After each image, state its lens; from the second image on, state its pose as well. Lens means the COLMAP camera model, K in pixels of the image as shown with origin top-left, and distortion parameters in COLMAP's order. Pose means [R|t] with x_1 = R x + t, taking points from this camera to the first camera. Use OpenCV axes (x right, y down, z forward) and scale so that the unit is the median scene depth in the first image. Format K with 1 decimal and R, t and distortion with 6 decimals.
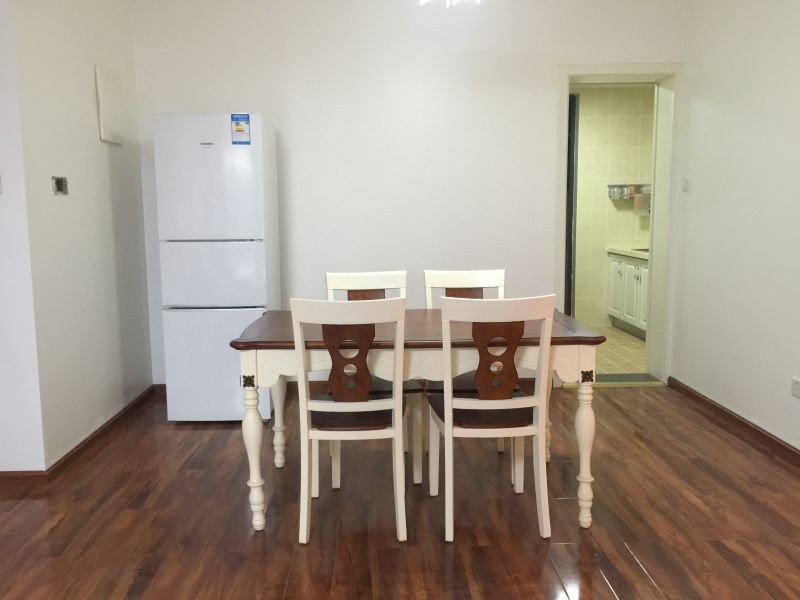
lens RADIAL K [[672.8, 0, 400.0], [0, 672.8, 300.0], [0, 0, 1]] dist [0.062095, -0.084156]
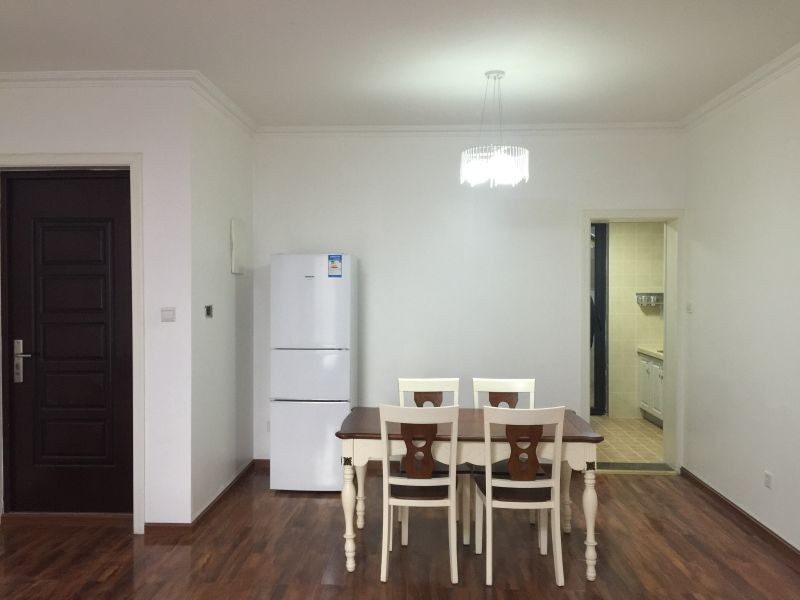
lens RADIAL K [[672.8, 0, 400.0], [0, 672.8, 300.0], [0, 0, 1]] dist [0.062095, -0.084156]
pose [[0.997081, 0.013307, -0.075176, -0.009622], [-0.021679, 0.993510, -0.111664, -0.051778], [0.073203, 0.112967, 0.990898, -0.375028]]
